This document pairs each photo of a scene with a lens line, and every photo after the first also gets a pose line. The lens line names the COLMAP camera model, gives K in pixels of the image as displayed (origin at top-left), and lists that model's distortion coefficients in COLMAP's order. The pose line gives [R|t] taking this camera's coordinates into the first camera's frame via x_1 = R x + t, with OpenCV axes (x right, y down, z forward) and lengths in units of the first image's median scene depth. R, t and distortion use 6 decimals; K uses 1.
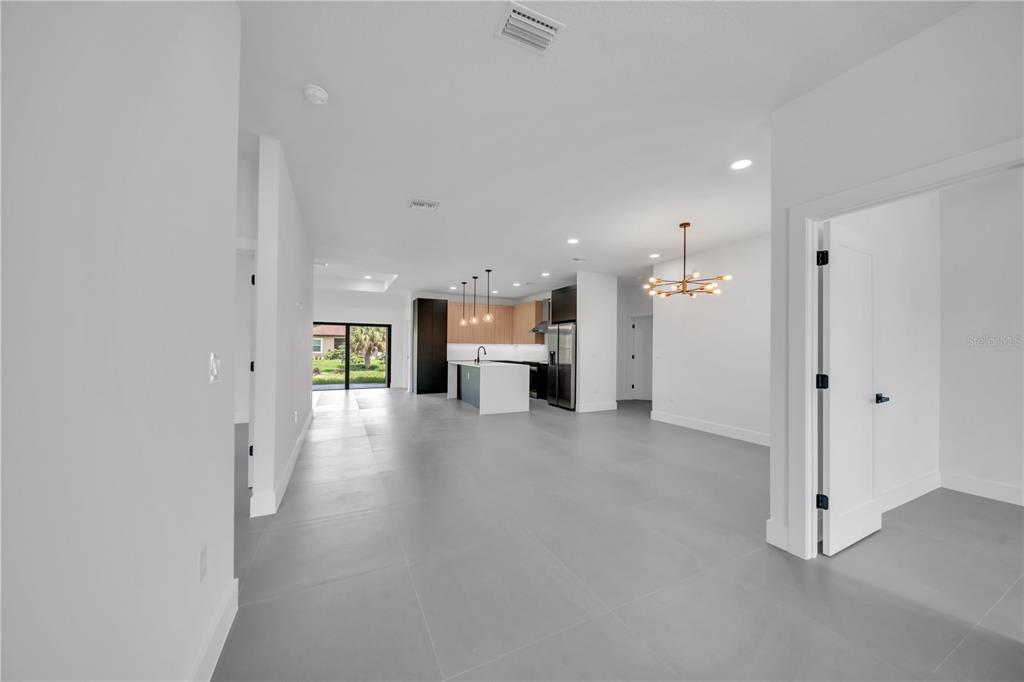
lens RADIAL K [[353.1, 0, 511.0], [0, 353.1, 344.6], [0, 0, 1]] dist [-0.000108, -0.000462]
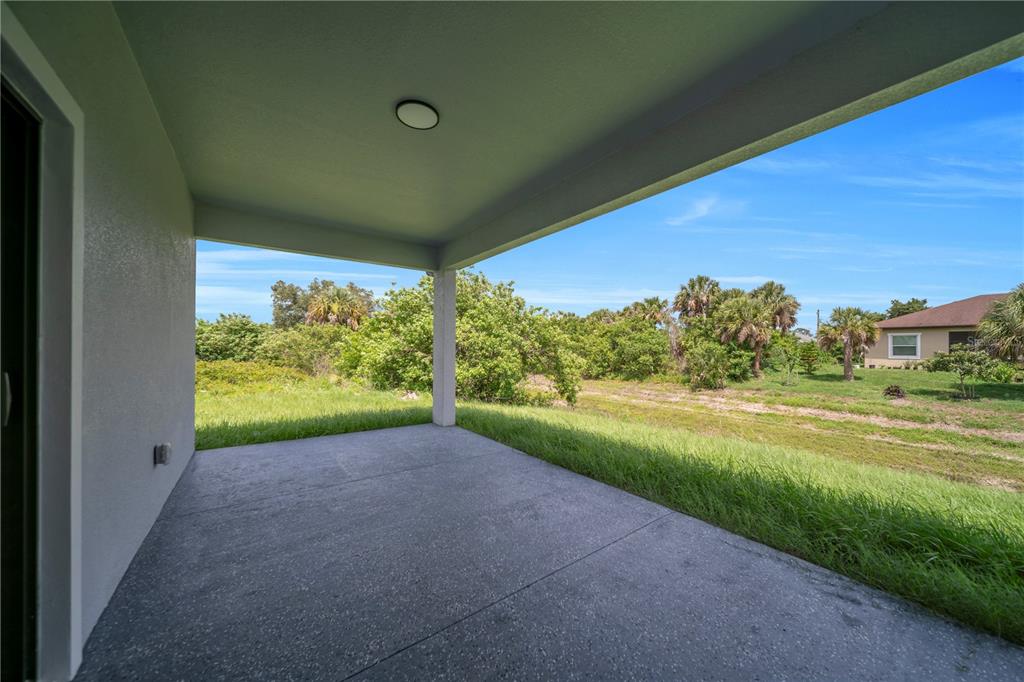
lens RADIAL K [[353.1, 0, 517.0], [0, 353.1, 343.6], [0, 0, 1]] dist [-0.000108, -0.000462]
pose [[0.187692, -0.018082, -0.982062, -0.458401], [0.008203, 0.999825, -0.016841, 0.021017], [0.982194, -0.004895, 0.187807, 1.212290]]
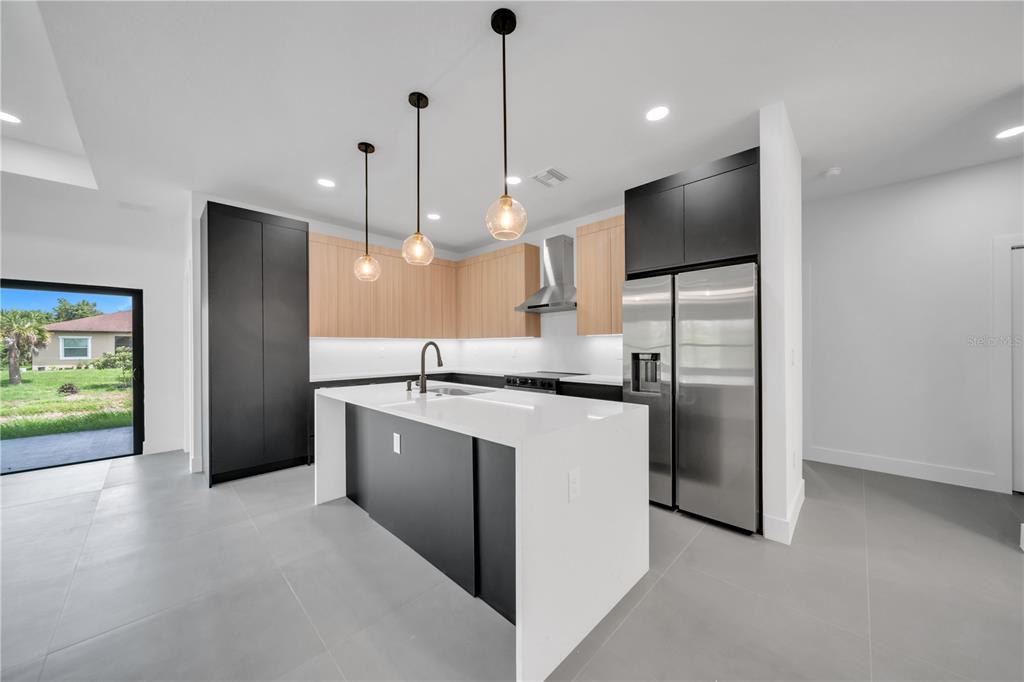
lens RADIAL K [[353.1, 0, 513.7], [0, 353.1, 344.8], [0, 0, 1]] dist [-0.000108, -0.000462]
pose [[0.938891, -0.011875, 0.344011, -0.101675], [0.010040, 0.999924, 0.007115, 0.005682], [-0.344069, -0.003226, 0.938939, 0.549198]]
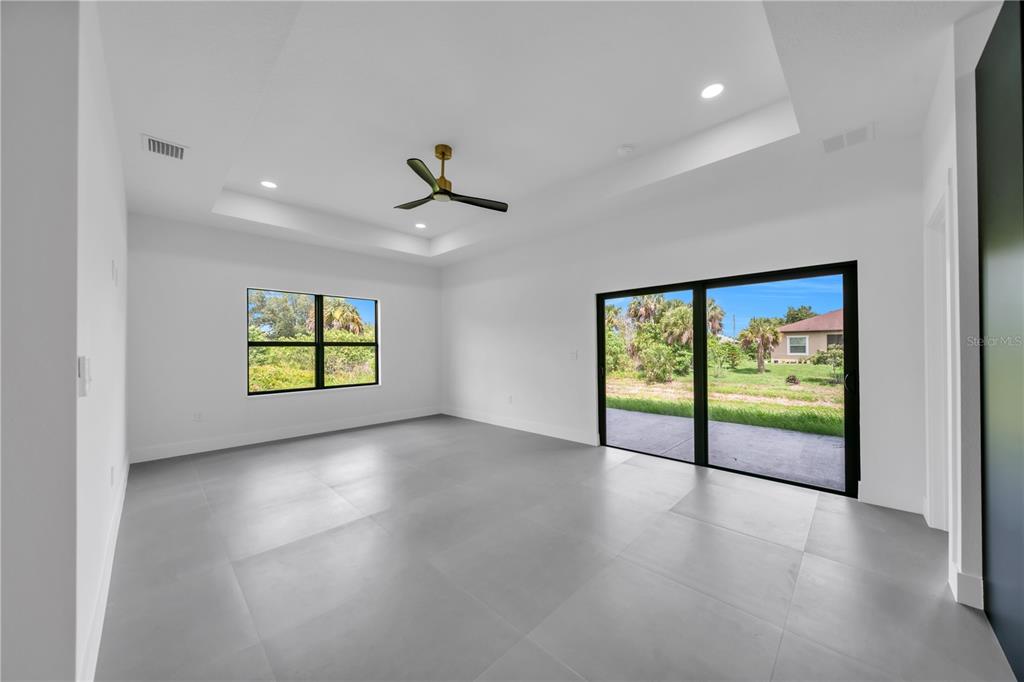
lens RADIAL K [[353.1, 0, 513.2], [0, 353.1, 348.6], [0, 0, 1]] dist [-0.000108, -0.000462]
pose [[0.340734, -0.008508, -0.940121, -0.201869], [0.018154, 0.999832, -0.002468, 0.003928], [0.939984, -0.016226, 0.340831, 0.743369]]
